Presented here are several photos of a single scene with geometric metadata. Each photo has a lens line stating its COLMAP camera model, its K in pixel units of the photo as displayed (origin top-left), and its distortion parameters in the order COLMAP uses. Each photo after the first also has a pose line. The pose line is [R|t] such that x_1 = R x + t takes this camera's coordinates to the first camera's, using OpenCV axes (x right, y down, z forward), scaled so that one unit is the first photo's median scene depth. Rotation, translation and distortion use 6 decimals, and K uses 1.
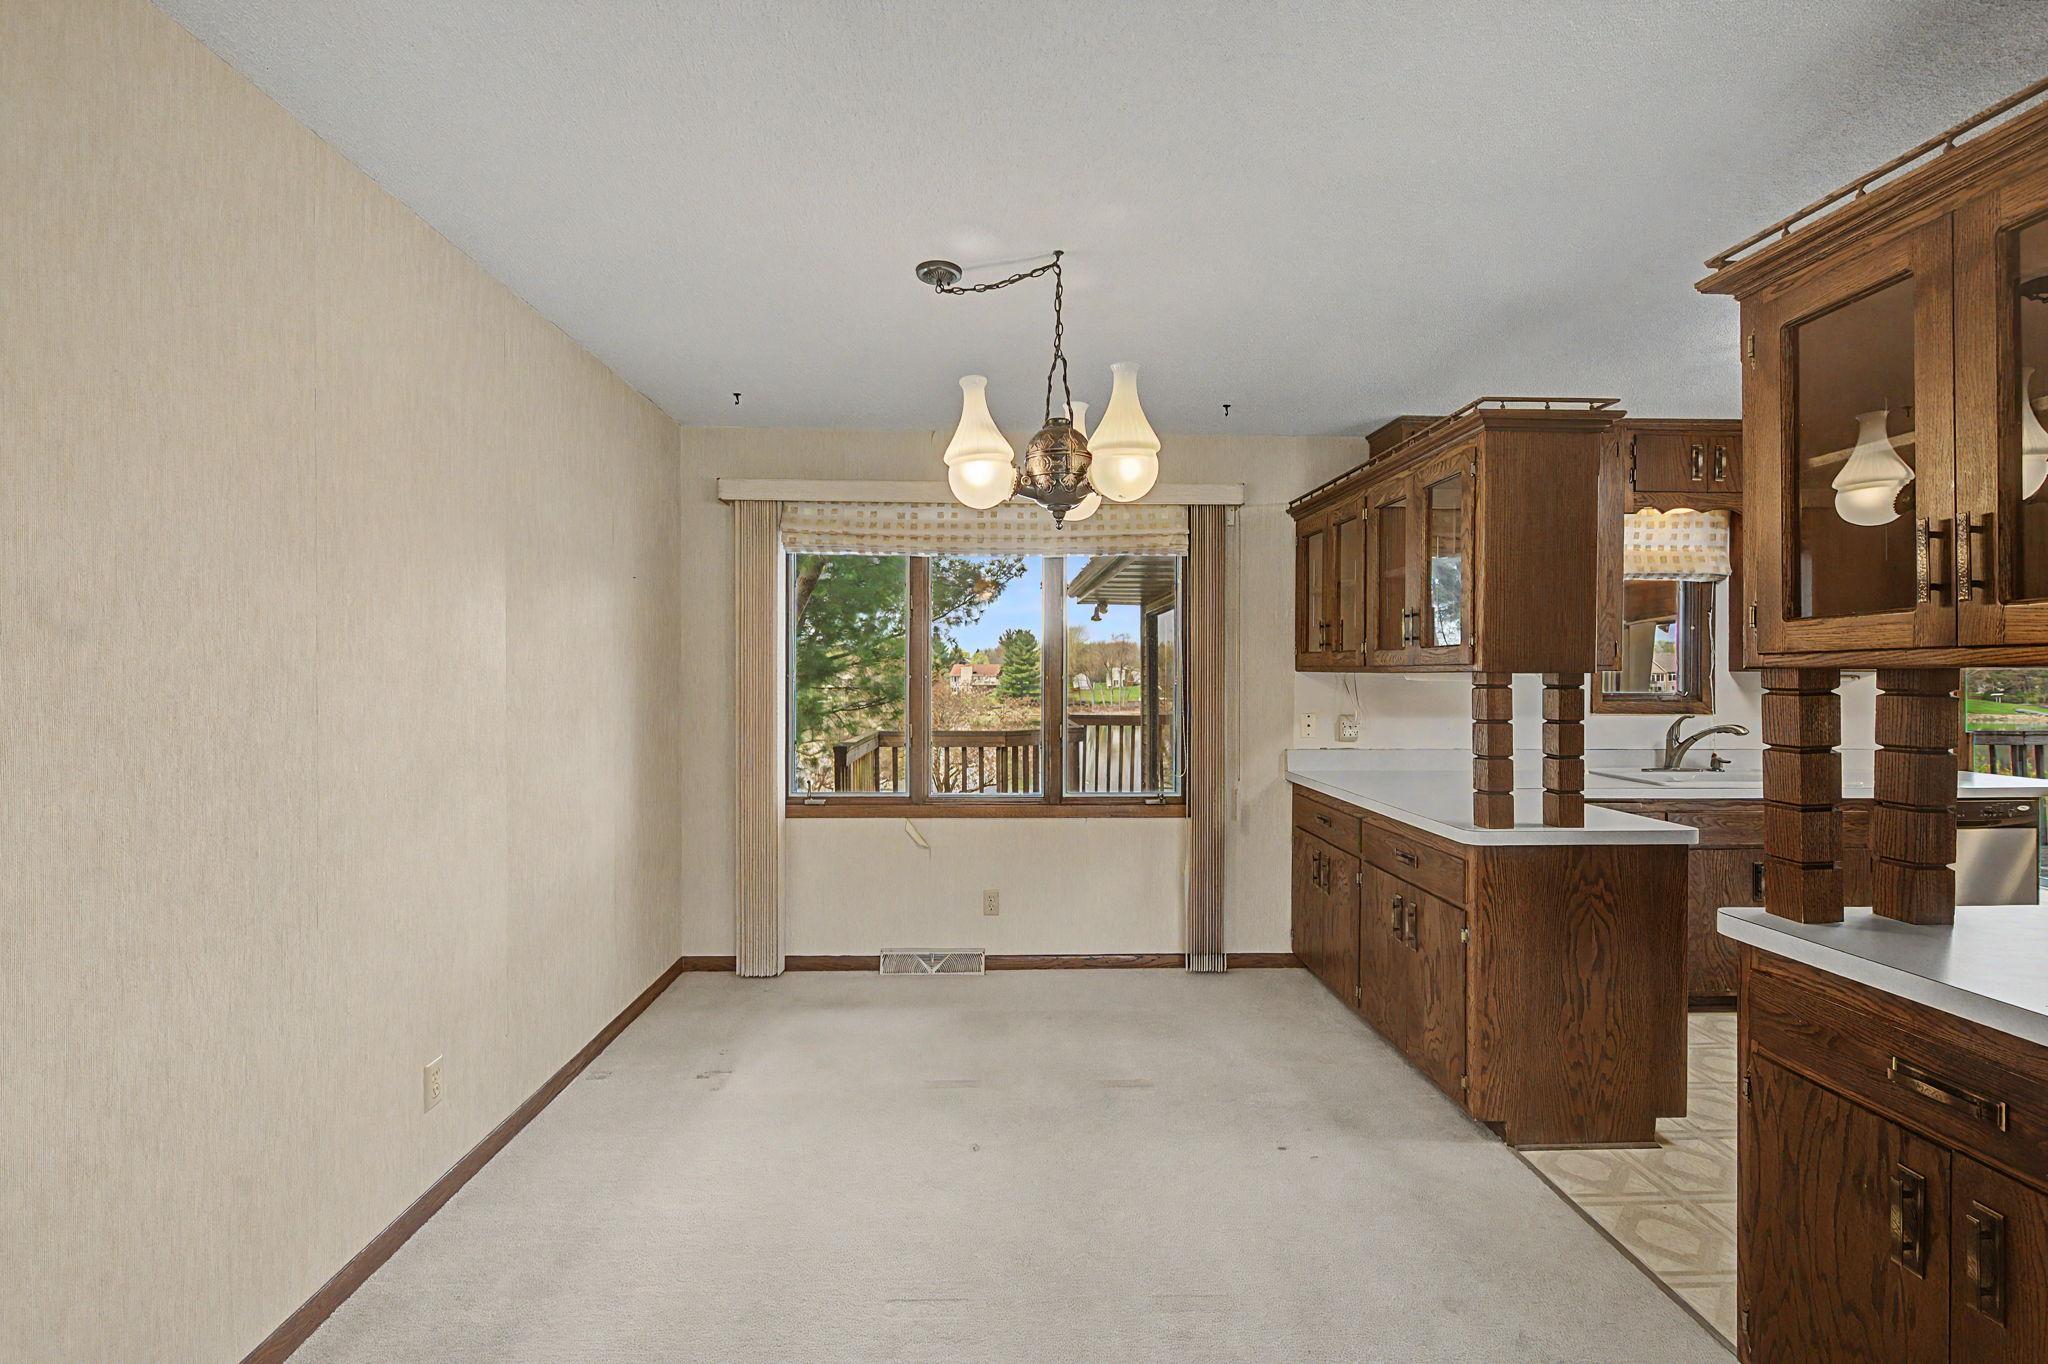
lens RADIAL K [[901.9, 0, 1019.1], [0, 901.9, 665.6], [0, 0, 1]] dist [0.001713, 0.000363]
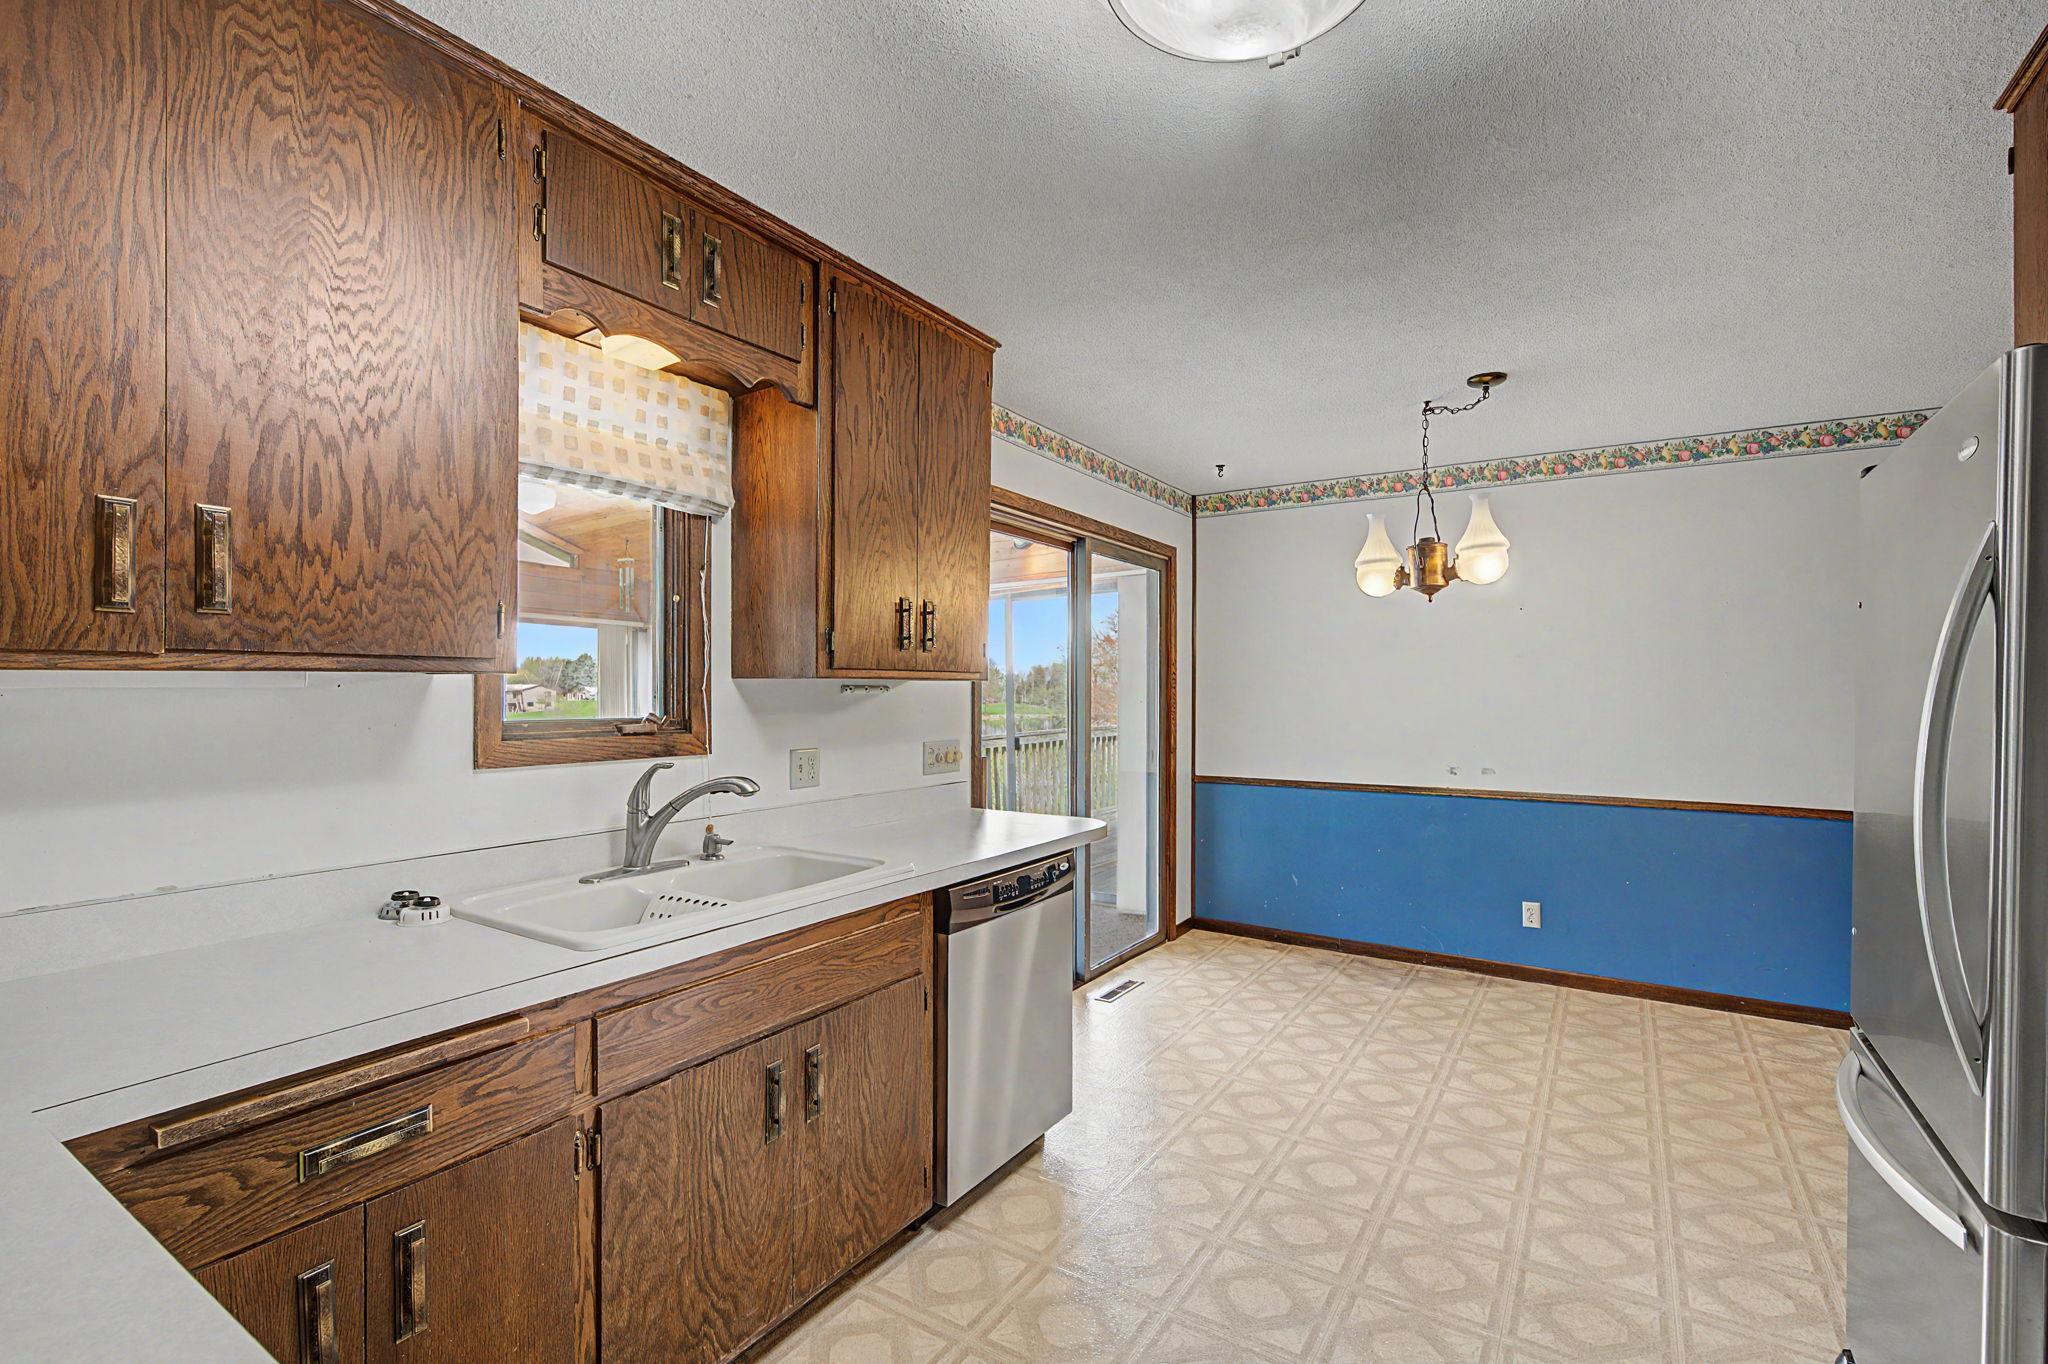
lens RADIAL K [[912.7, 0, 1023.5], [0, 912.7, 707.9], [0, 0, 1]] dist [-0.001834, -0.000005]
pose [[0.578293, -0.016857, 0.815655, 0.426591], [-0.001218, 0.999768, 0.021526, 0.012738], [-0.815828, -0.013442, 0.578138, 0.521314]]
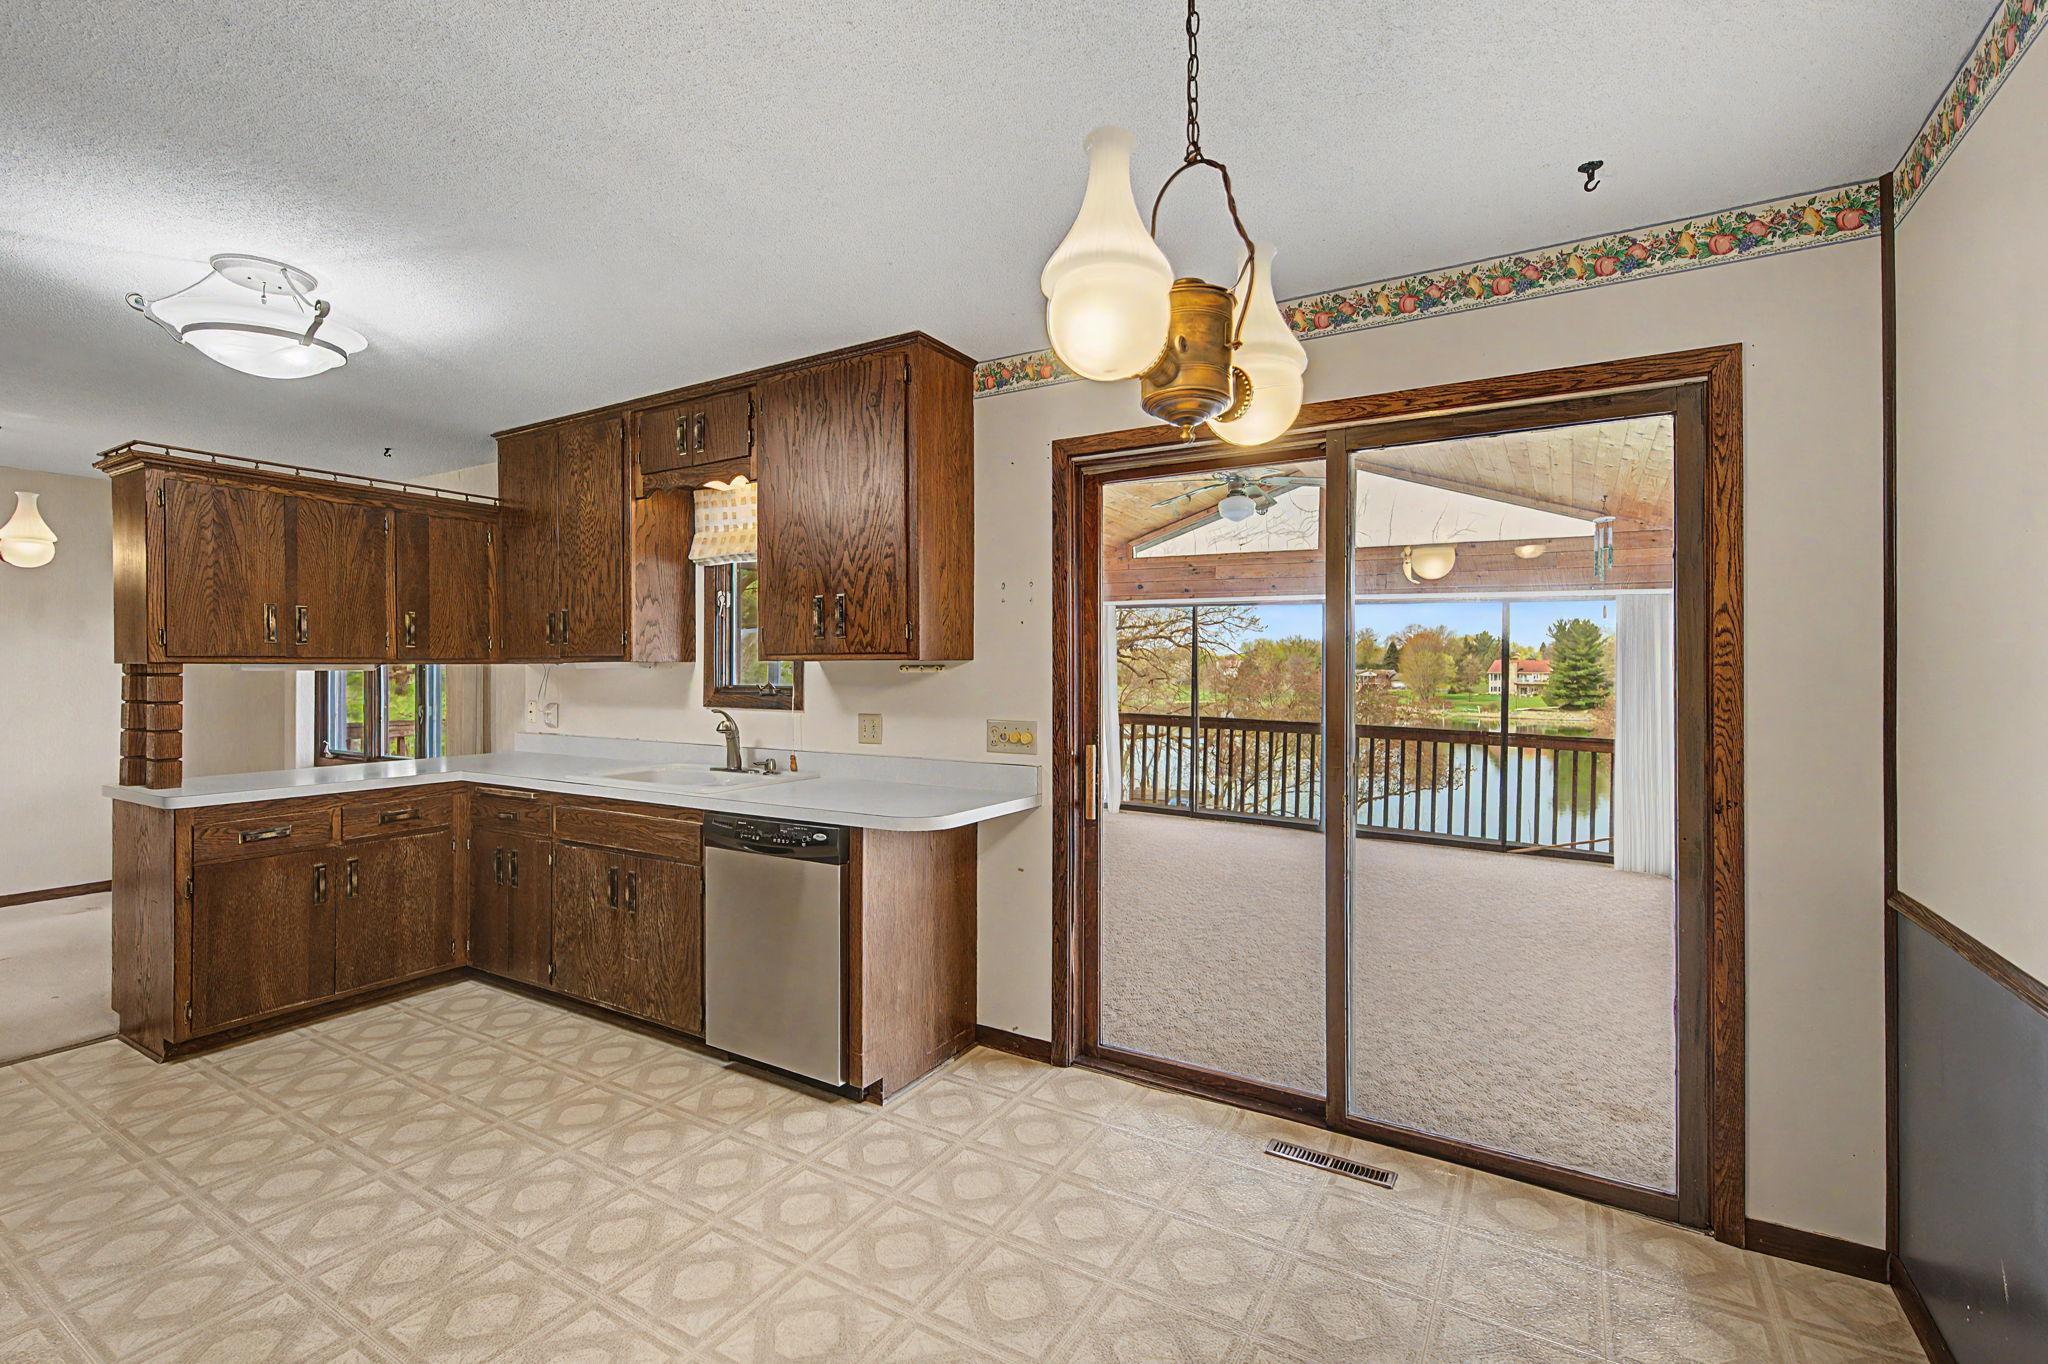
lens RADIAL K [[901.9, 0, 1019.1], [0, 901.9, 665.6], [0, 0, 1]] dist [0.001713, 0.000363]
pose [[0.834820, -0.004042, -0.550509, 1.439481], [0.005332, 0.999986, 0.000744, 0.010945], [0.550498, -0.003557, 0.834829, 0.394555]]
